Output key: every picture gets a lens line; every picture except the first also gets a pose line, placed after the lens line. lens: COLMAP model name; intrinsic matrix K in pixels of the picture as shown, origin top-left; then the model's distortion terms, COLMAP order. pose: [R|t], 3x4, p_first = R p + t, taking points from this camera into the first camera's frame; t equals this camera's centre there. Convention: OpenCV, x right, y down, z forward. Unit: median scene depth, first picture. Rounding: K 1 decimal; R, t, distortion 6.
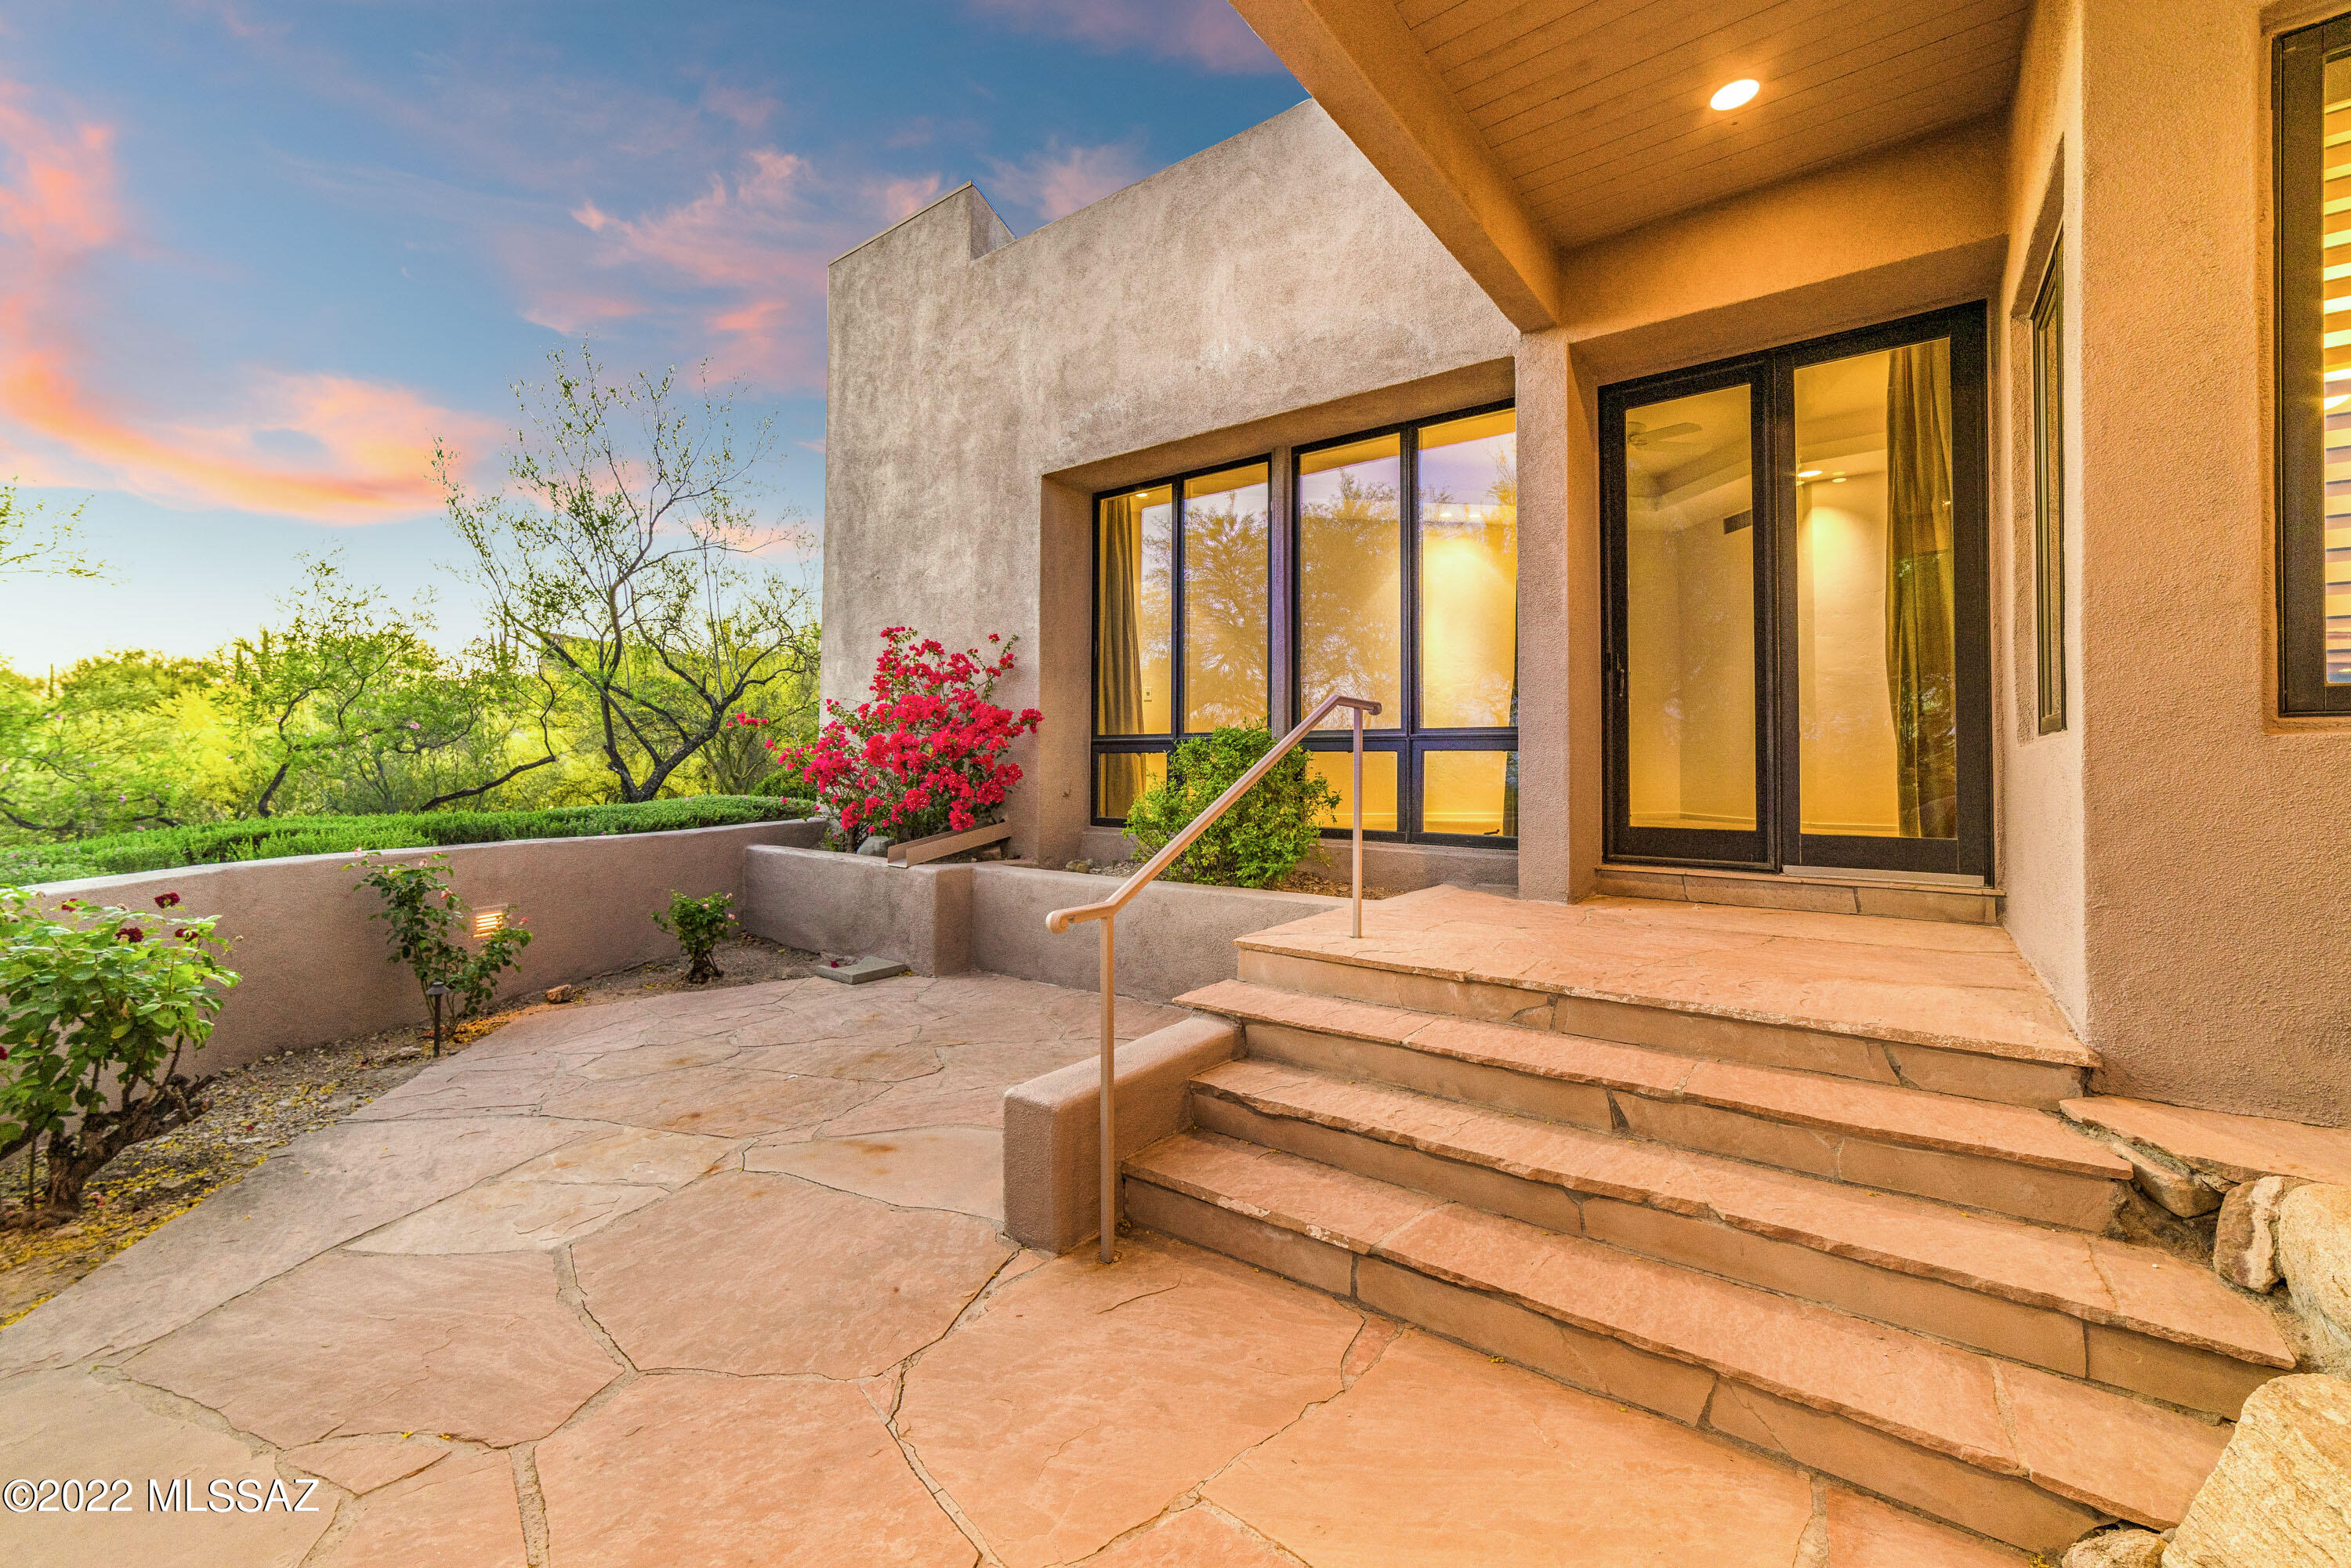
lens RADIAL K [[910.1, 0, 1163.0], [0, 910.1, 788.5], [0, 0, 1]] dist [-0.024256, 0.007980]
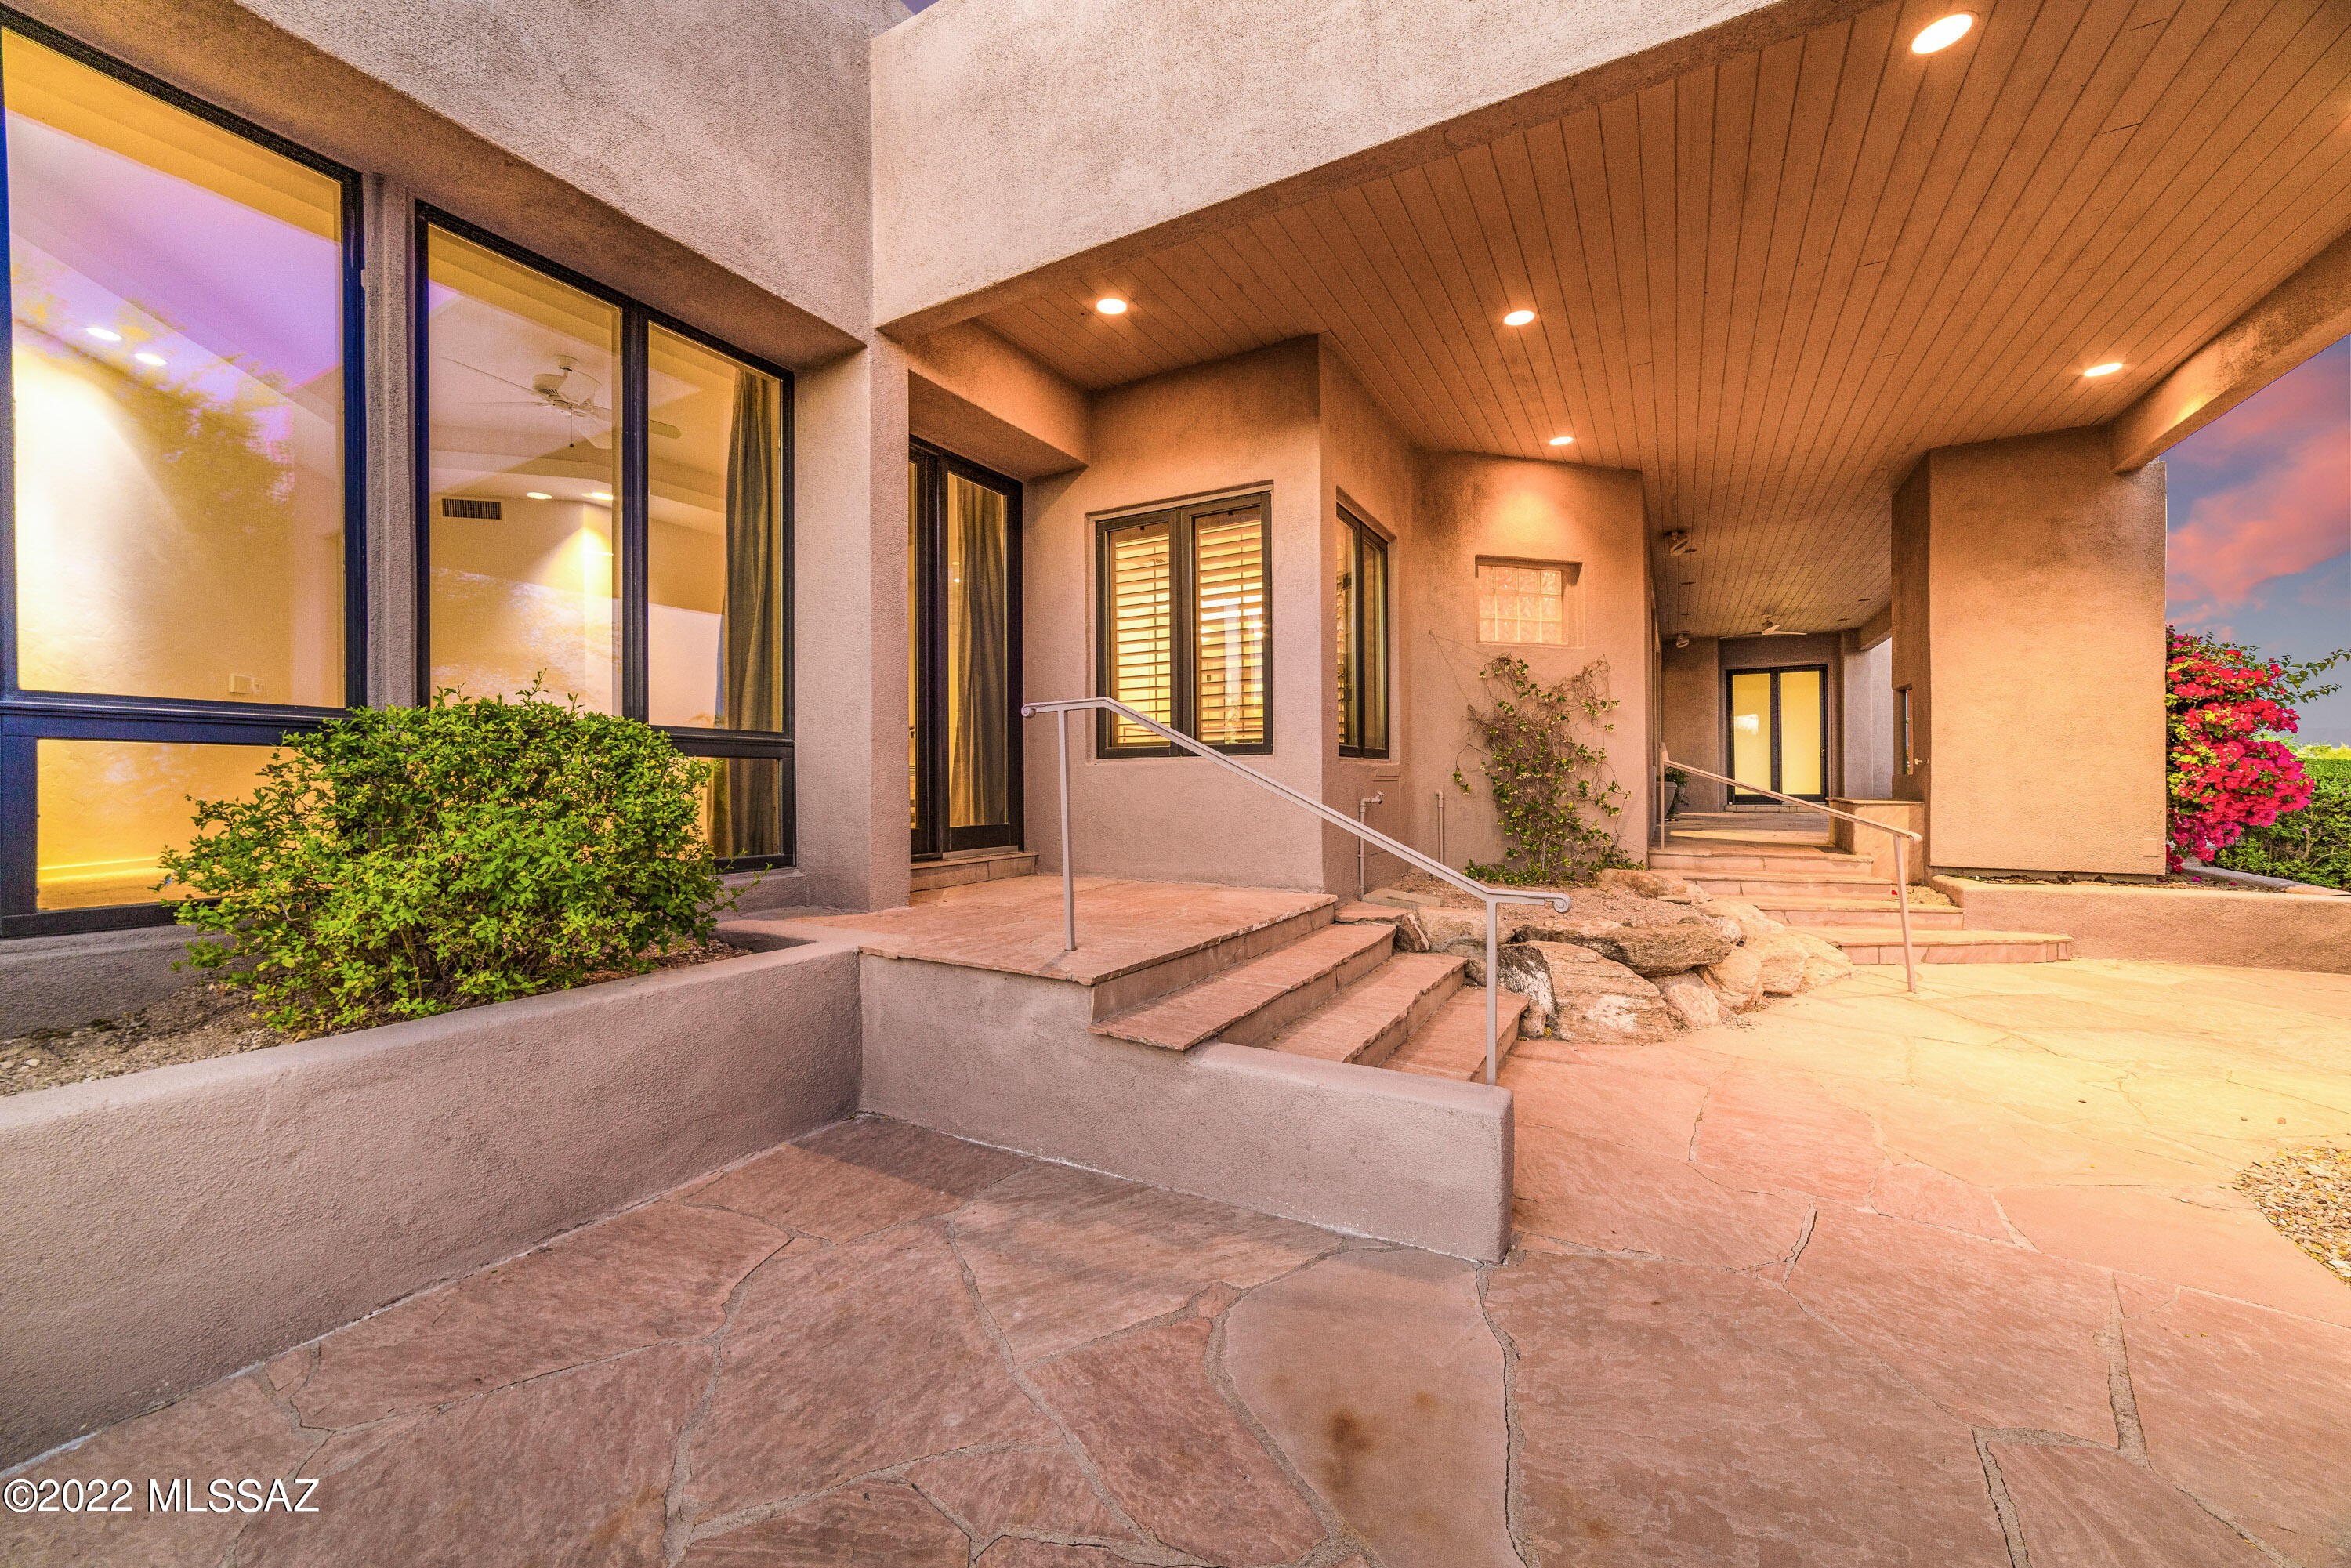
lens RADIAL K [[910.1, 0, 1163.0], [0, 910.1, 788.5], [0, 0, 1]] dist [-0.024256, 0.007980]
pose [[-0.125491, 0.003871, 0.992087, -0.996291], [0.034546, 0.999403, 0.000470, 0.003311], [-0.991493, 0.034332, -0.125549, 1.380087]]
